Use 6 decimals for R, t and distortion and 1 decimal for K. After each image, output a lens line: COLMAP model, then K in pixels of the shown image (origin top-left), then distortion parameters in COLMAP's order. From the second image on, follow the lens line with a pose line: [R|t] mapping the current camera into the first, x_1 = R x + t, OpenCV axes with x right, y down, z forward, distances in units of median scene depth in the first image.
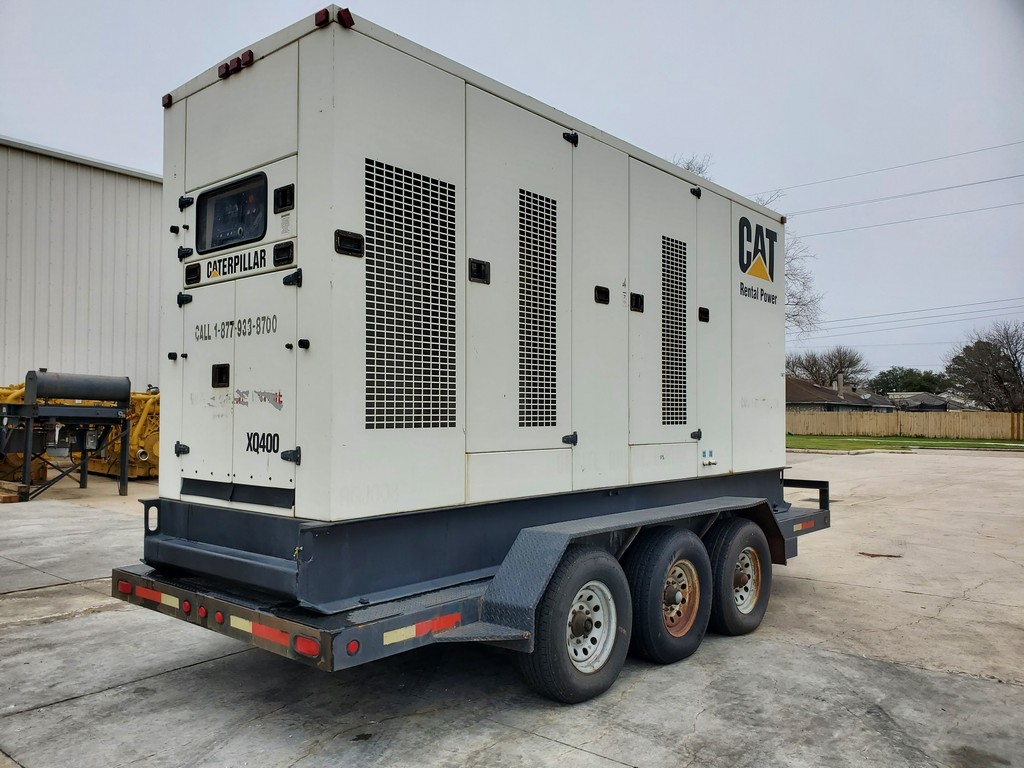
lens RADIAL K [[803.3, 0, 463.9], [0, 803.3, 393.7], [0, 0, 1]] dist [0.010811, 0.013998]
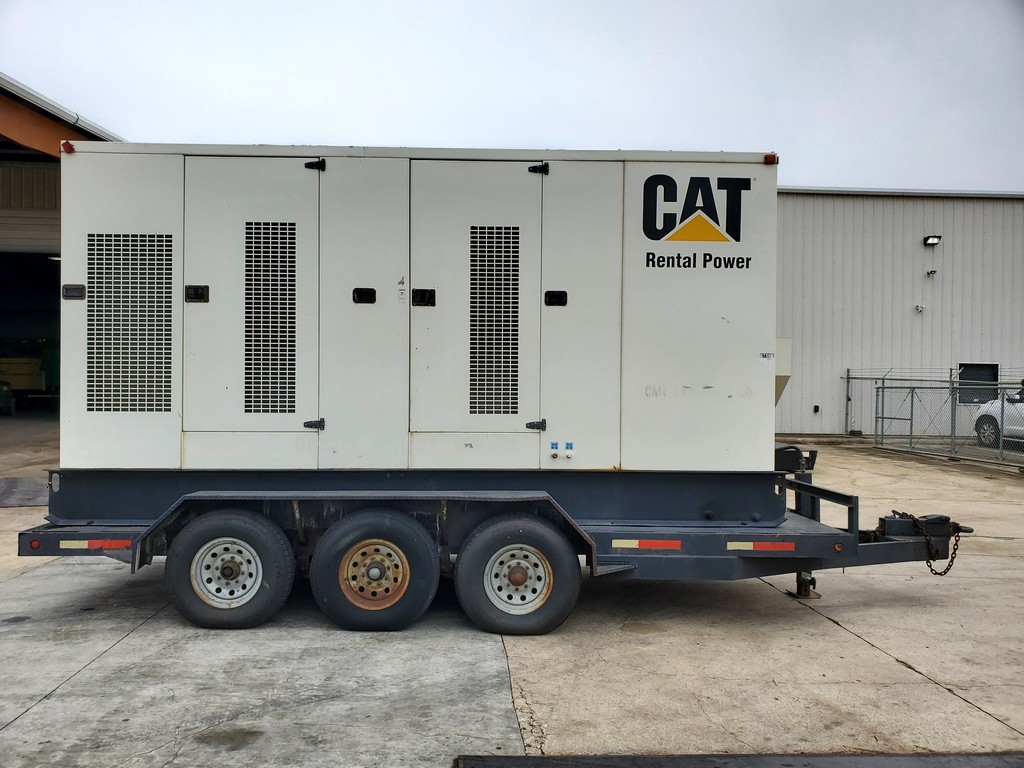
lens RADIAL K [[814.9, 0, 512.0], [0, 814.9, 384.0], [0, 0, 1]] dist [0.024345, 0.000677]
pose [[0.686760, 0.003023, -0.726878, 1.348492], [0.011384, 0.999824, 0.014914, -0.017335], [0.726795, -0.018517, 0.686605, 0.440694]]
